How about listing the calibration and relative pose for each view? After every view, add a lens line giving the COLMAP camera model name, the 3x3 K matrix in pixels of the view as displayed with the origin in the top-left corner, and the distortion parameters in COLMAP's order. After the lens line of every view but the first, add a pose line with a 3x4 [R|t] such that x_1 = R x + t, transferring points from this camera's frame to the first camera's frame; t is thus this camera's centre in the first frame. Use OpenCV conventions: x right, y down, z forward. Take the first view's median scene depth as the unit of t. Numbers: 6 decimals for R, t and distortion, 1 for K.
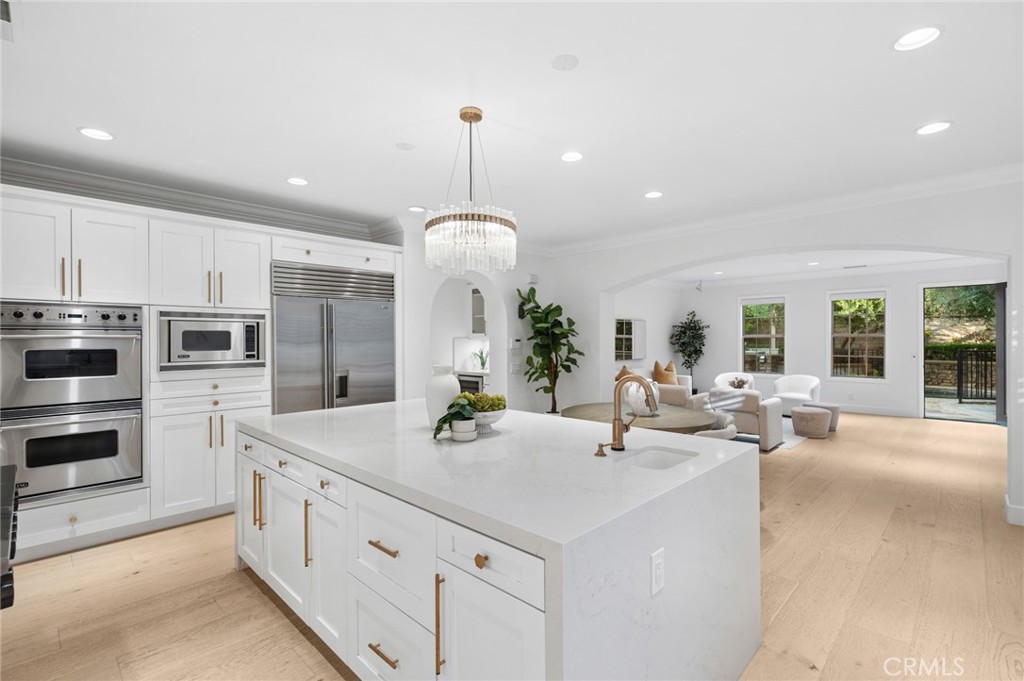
lens RADIAL K [[472.5, 0, 513.2], [0, 472.5, 337.4], [0, 0, 1]] dist [0.005042, -0.001230]
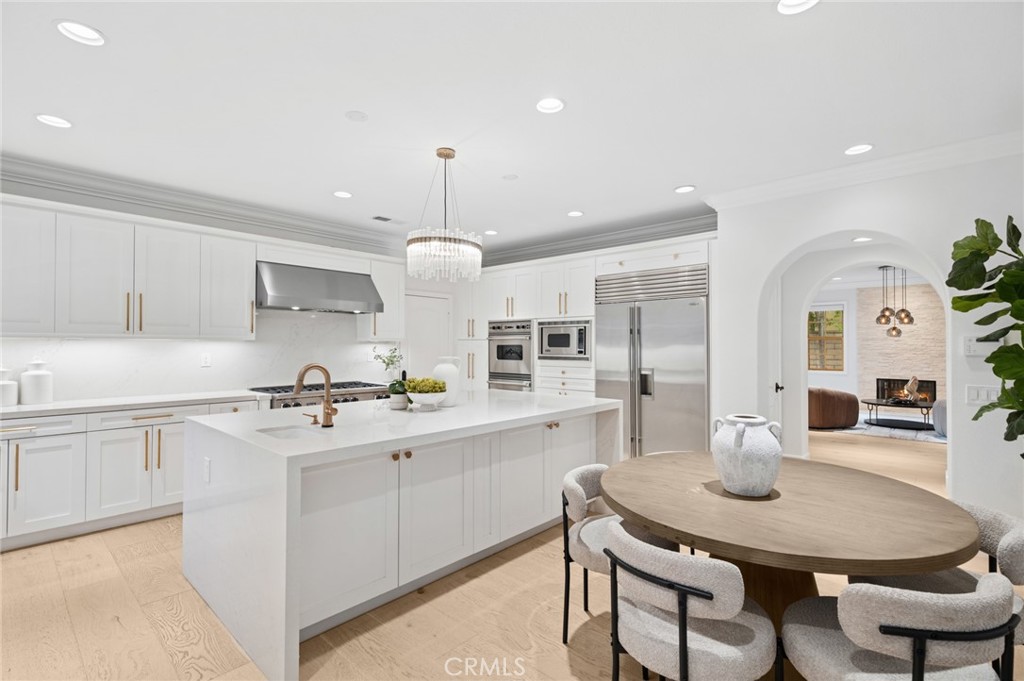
lens RADIAL K [[472.5, 0, 512.2], [0, 472.5, 336.4], [0, 0, 1]] dist [0.005042, -0.001230]
pose [[0.025530, -0.014639, -0.999567, 0.796391], [0.001188, 0.999893, -0.014614, 0.015350], [0.999673, -0.000815, 0.025545, 0.799537]]
